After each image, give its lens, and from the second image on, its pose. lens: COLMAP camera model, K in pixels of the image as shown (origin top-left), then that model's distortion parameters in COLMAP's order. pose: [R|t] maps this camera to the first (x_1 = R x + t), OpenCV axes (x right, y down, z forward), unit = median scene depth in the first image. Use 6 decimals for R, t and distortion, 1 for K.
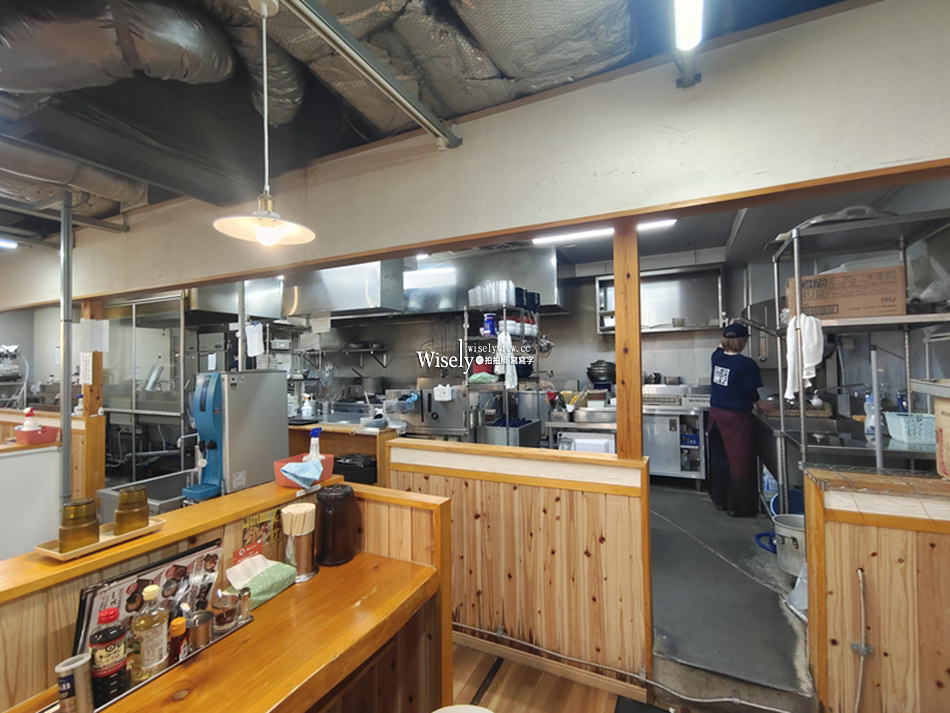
lens RADIAL K [[429.2, 0, 495.6], [0, 429.2, 353.1], [0, 0, 1]] dist [0.002016, 0.001103]
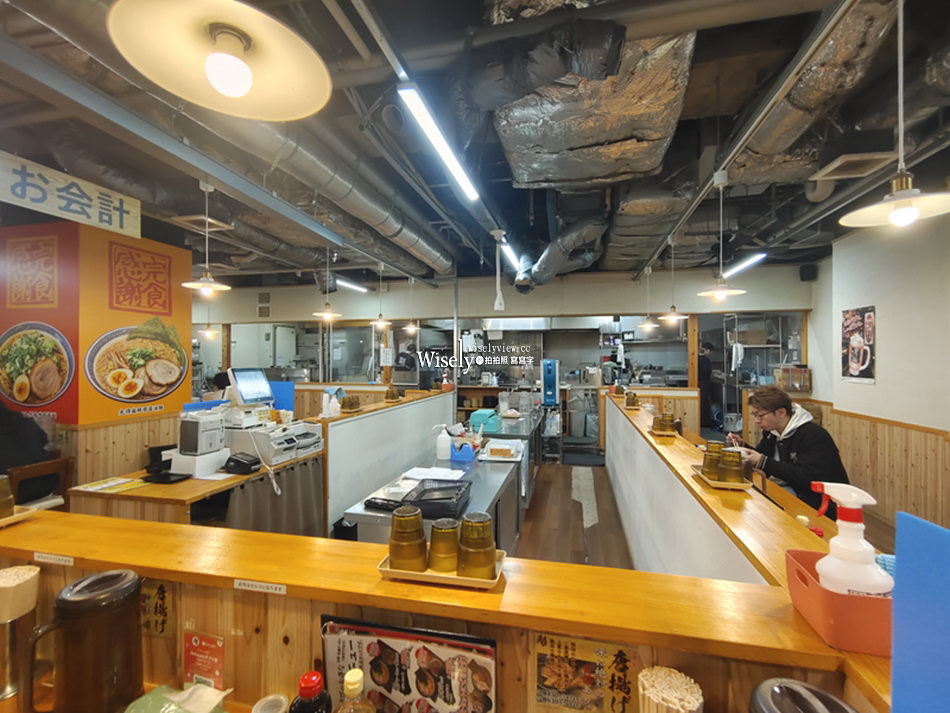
lens RADIAL K [[429.2, 0, 477.2], [0, 429.2, 356.1], [0, 0, 1]] dist [0.002016, 0.001103]
pose [[0.974998, 0.017222, 0.221545, -1.775540], [-0.020774, 0.999690, 0.013709, 0.000796], [-0.221240, -0.017969, 0.975054, -1.577587]]
